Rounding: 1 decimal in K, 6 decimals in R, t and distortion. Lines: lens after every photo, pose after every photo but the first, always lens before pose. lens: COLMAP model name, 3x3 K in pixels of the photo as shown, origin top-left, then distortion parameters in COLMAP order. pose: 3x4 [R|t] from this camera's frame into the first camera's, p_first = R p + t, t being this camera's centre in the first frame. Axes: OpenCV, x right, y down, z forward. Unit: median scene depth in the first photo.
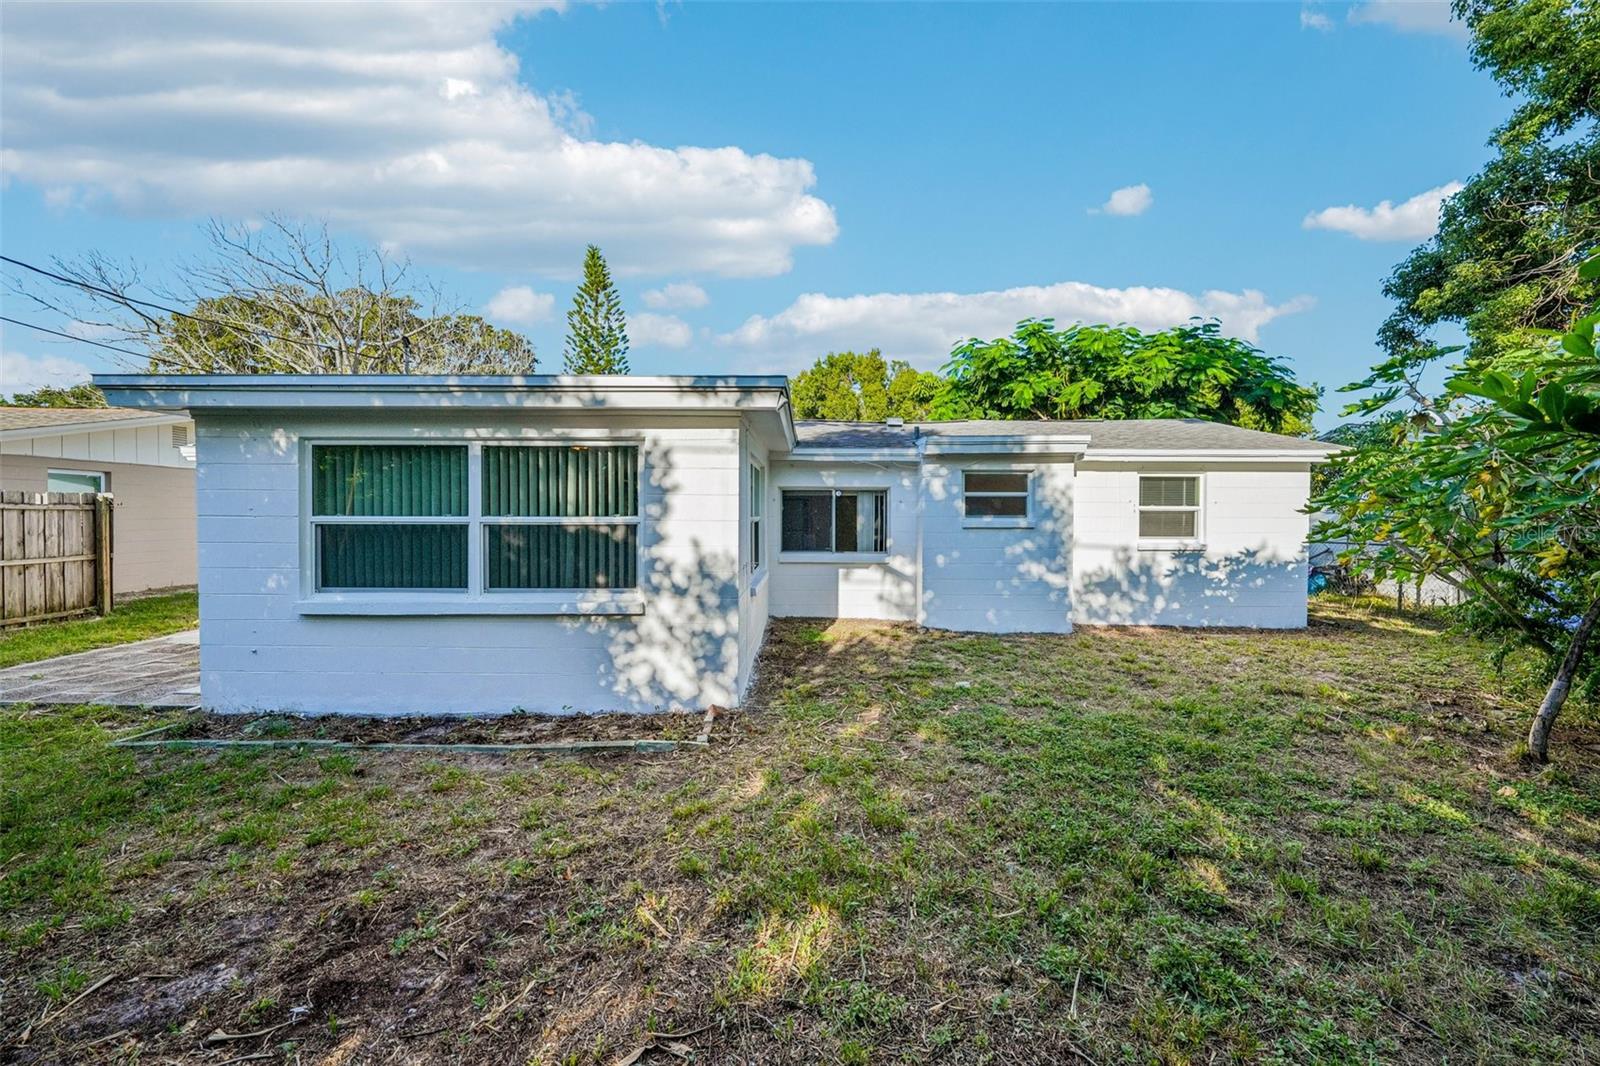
lens RADIAL K [[593.3, 0, 818.2], [0, 593.3, 532.4], [0, 0, 1]] dist [-0.011736, -0.000020]
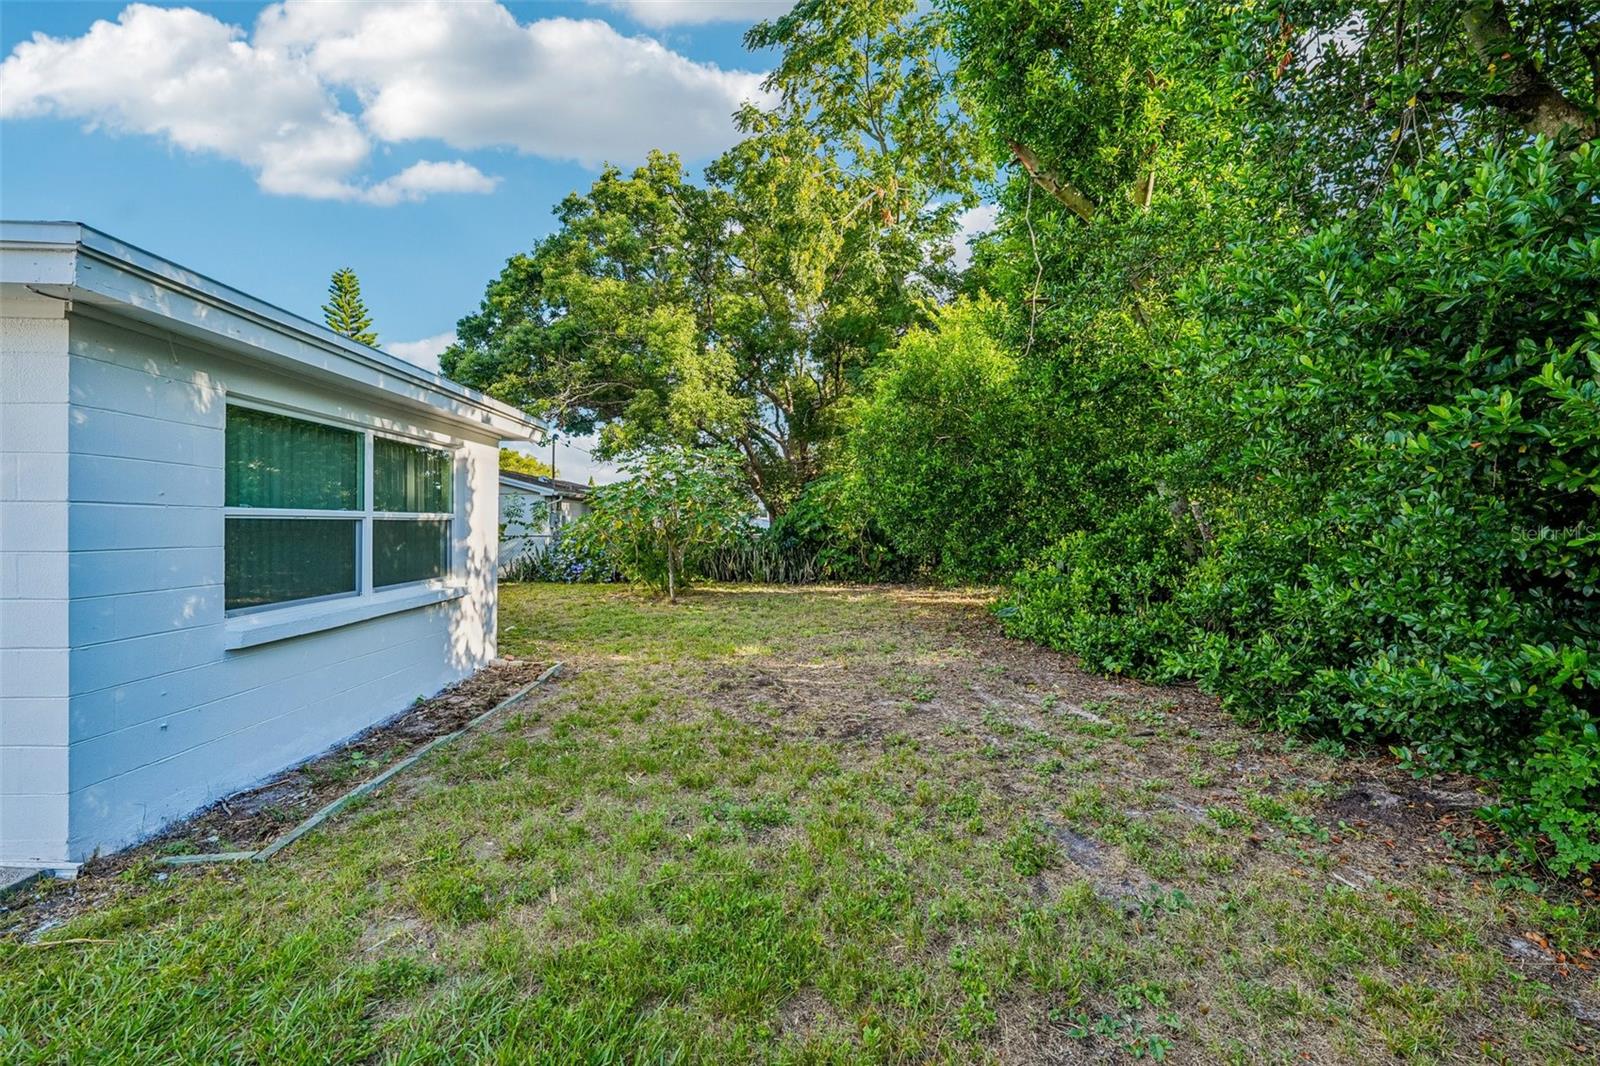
lens RADIAL K [[683.2, 0, 802.4], [0, 683.2, 527.1], [0, 0, 1]] dist [-0.001037, -0.000302]
pose [[-0.022344, -0.011782, 0.999681, -1.672676], [0.026197, 0.999580, 0.012366, 0.003960], [-0.999407, 0.026465, -0.022026, 0.346489]]
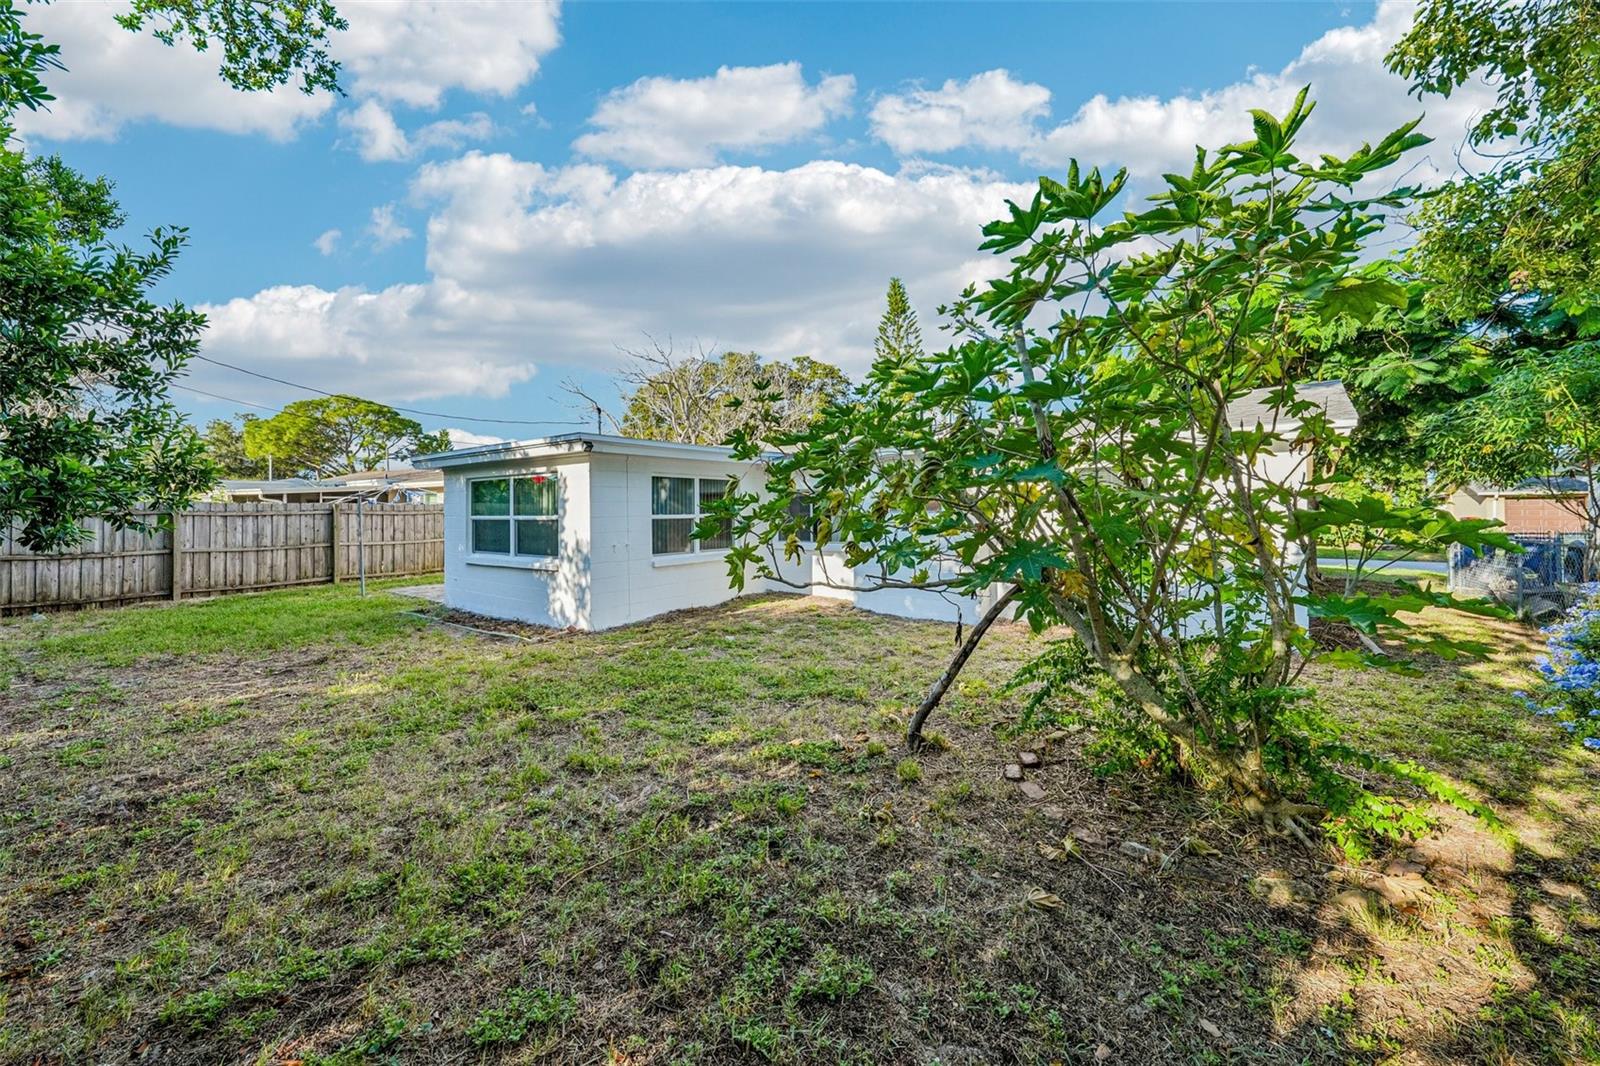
lens RADIAL K [[558.8, 0, 798.3], [0, 558.8, 510.8], [0, 0, 1]] dist [-0.000009, -0.000001]
pose [[0.810287, -0.005275, -0.586010, 1.239948], [-0.008871, 0.999734, -0.021266, -0.012335], [0.585966, 0.022430, 0.810025, 0.076455]]
